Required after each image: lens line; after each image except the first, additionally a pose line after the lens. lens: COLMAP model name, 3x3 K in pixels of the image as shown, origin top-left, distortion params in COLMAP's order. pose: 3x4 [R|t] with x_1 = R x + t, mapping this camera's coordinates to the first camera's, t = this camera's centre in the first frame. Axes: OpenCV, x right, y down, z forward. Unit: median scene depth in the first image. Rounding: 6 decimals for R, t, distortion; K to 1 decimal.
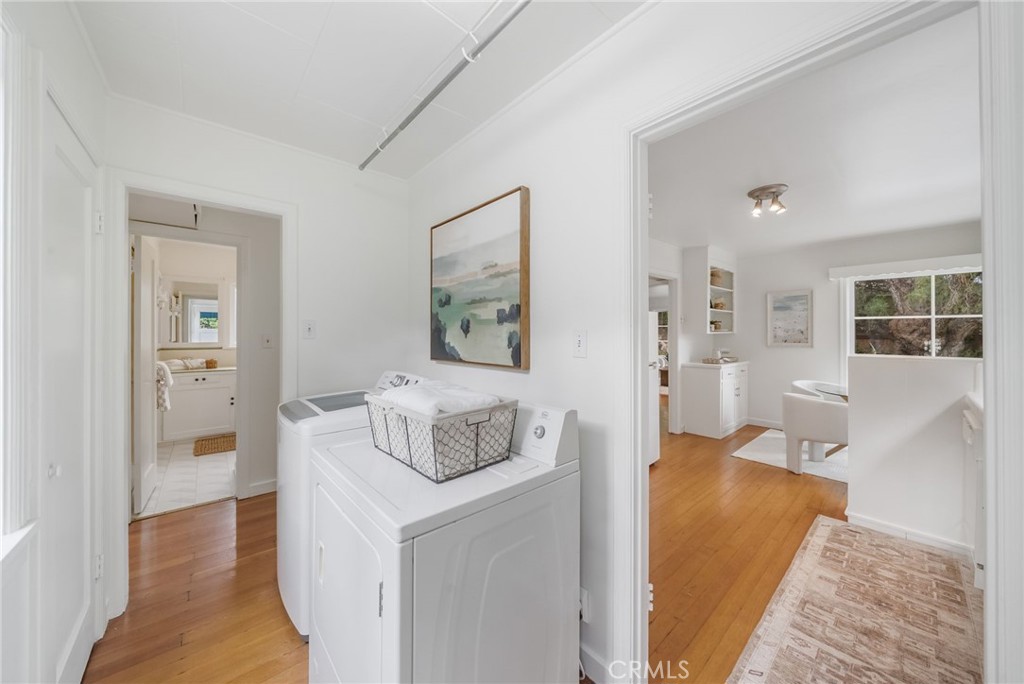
lens RADIAL K [[356.2, 0, 509.1], [0, 356.2, 332.1], [0, 0, 1]] dist [-0.002316, -0.000124]
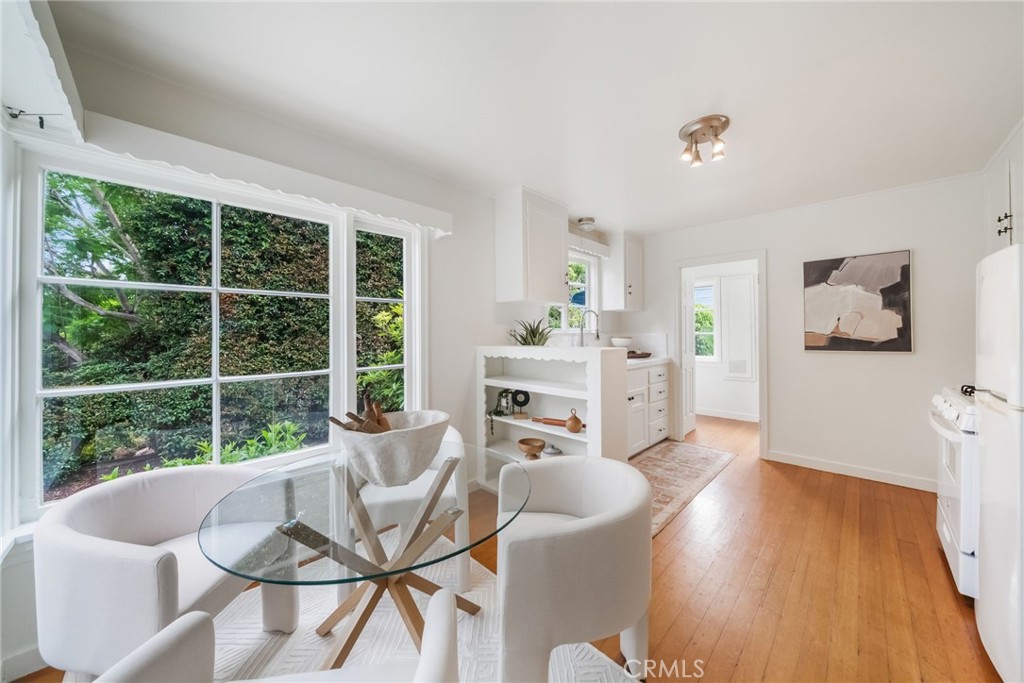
lens RADIAL K [[356.2, 0, 509.1], [0, 356.2, 331.6], [0, 0, 1]] dist [-0.002316, -0.000124]
pose [[-0.997105, 0.007608, -0.075653, 0.723994], [0.008371, 0.999917, -0.009770, 0.013793], [0.075572, -0.010375, -0.997086, 1.038289]]
